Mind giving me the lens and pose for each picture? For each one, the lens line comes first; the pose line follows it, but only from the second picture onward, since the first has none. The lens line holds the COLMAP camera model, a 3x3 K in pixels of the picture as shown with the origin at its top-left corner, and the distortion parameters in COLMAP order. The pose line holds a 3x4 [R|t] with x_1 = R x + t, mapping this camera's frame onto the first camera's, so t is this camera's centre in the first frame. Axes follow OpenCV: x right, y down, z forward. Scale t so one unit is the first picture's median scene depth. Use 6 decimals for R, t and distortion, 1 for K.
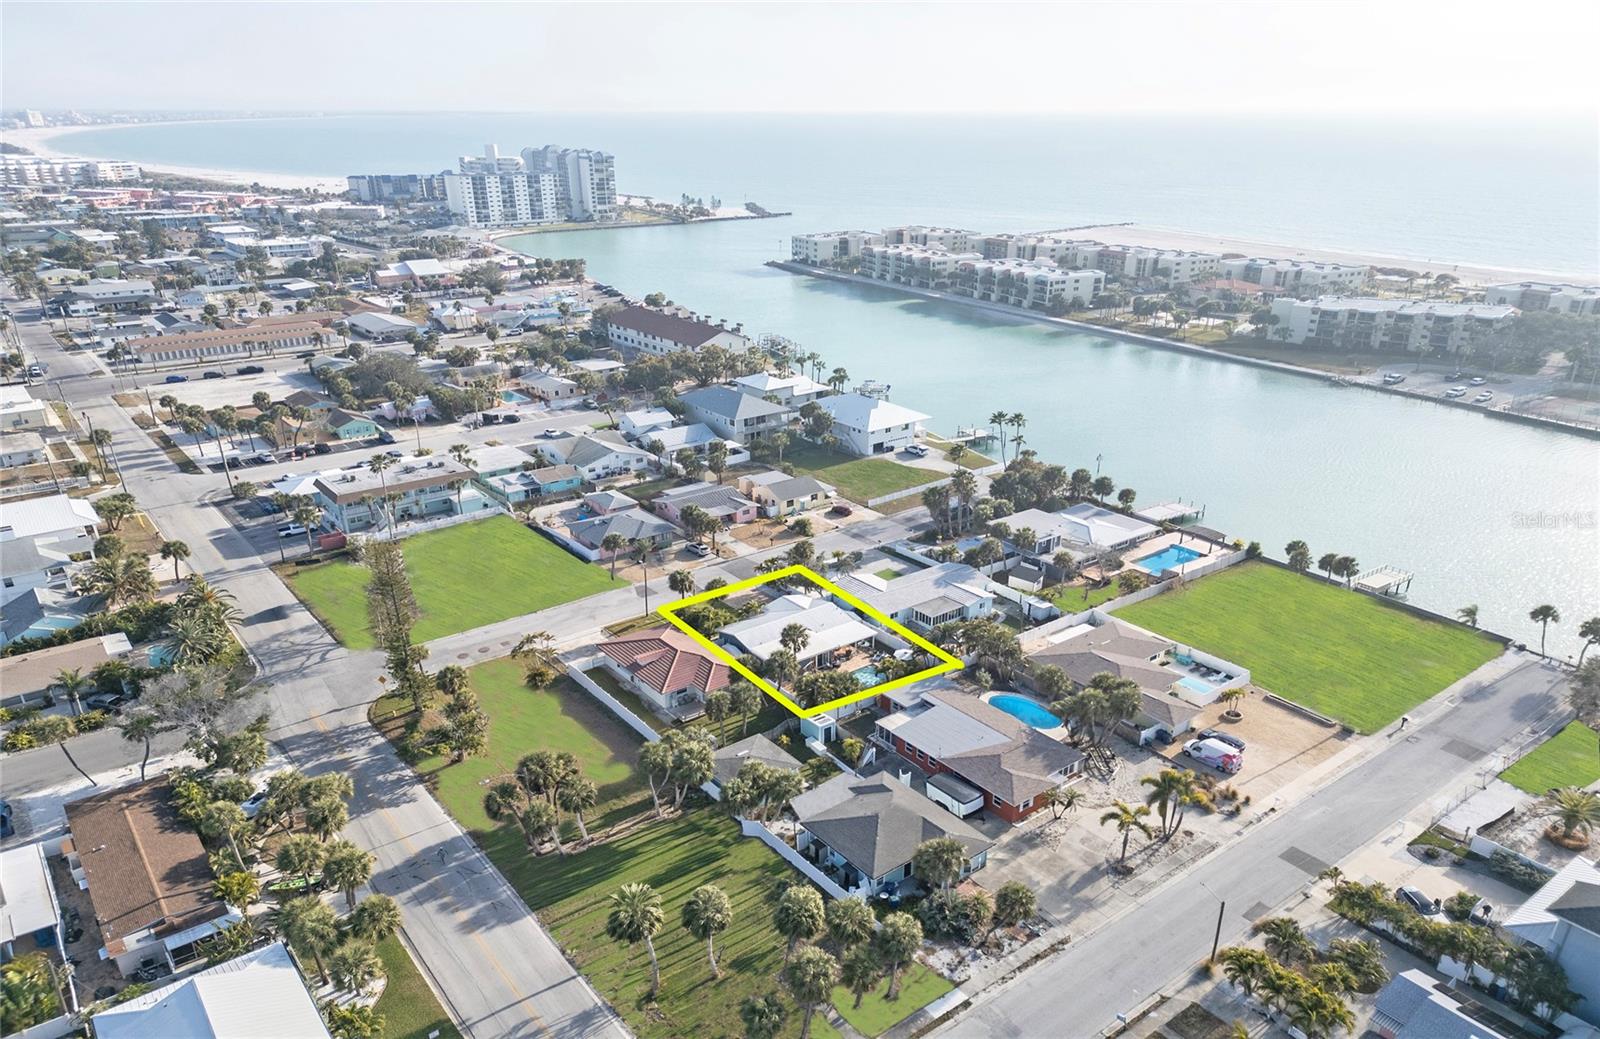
lens RADIAL K [[1104.2, 0, 800.0], [0, 1104.2, 519.5], [0, 0, 1]] dist [0.063121, -0.056473]
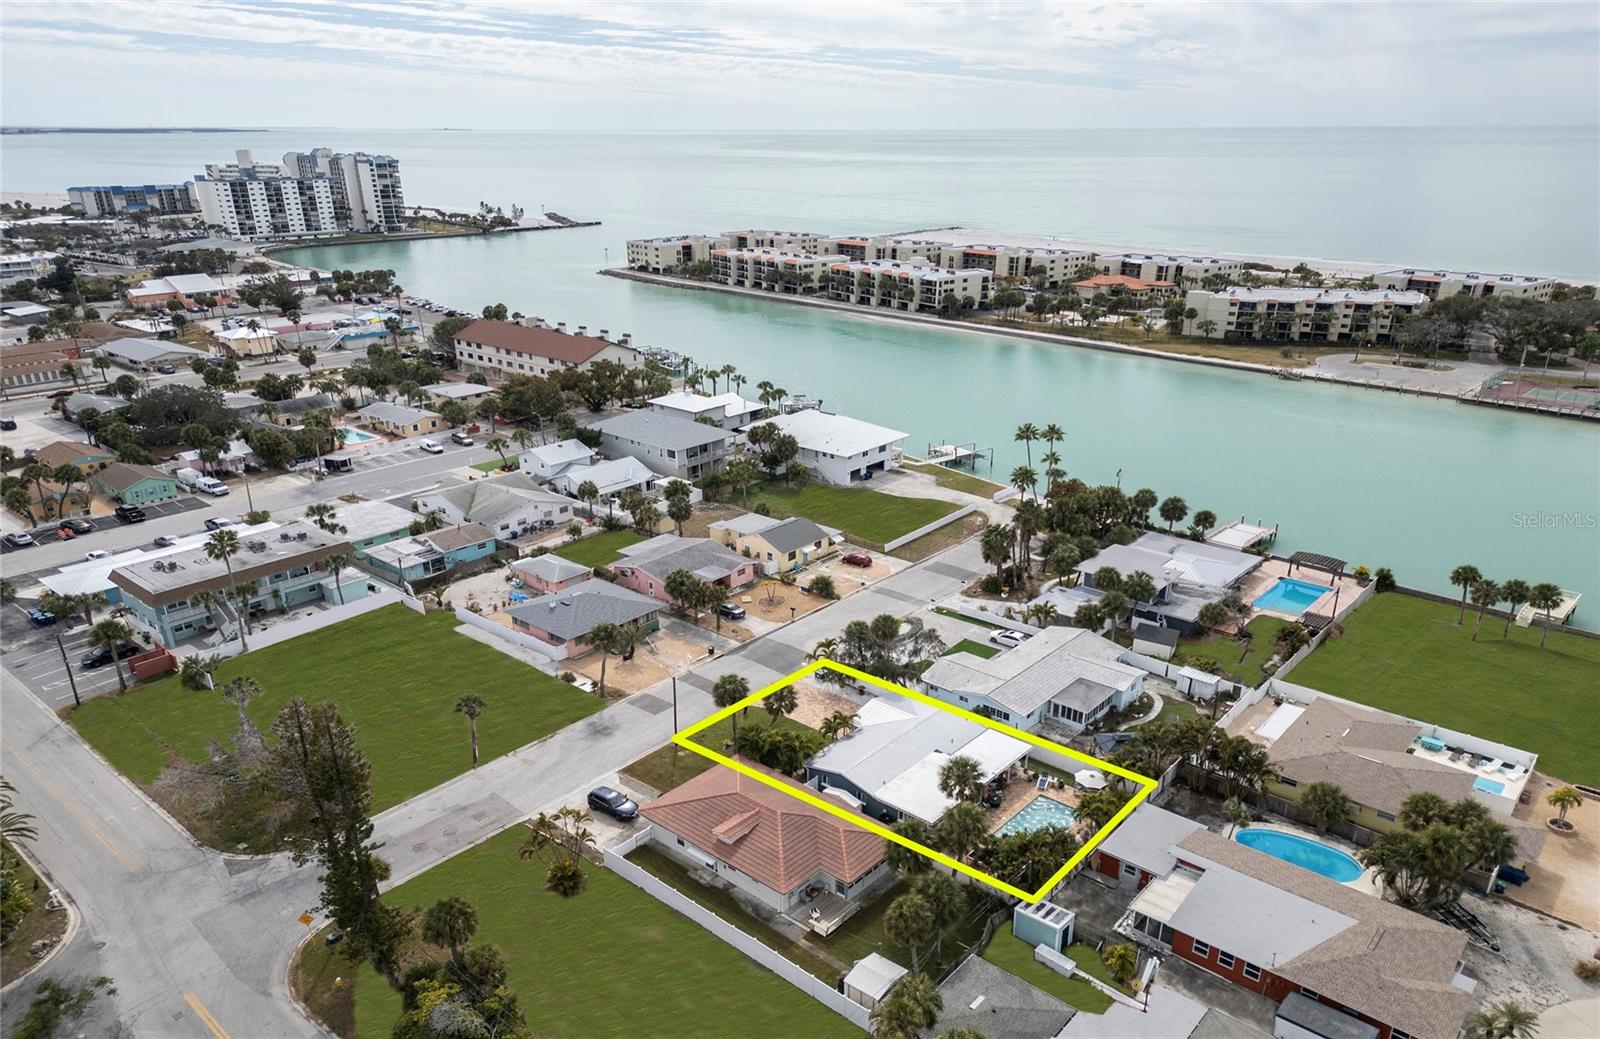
lens RADIAL K [[1104.2, 0, 800.0], [0, 1104.2, 519.5], [0, 0, 1]] dist [0.063121, -0.056473]
pose [[0.980223, -0.064193, 0.187194, -0.095765], [0.066970, 0.997718, -0.008545, -0.021759], [-0.186219, 0.020913, 0.982286, 0.158182]]
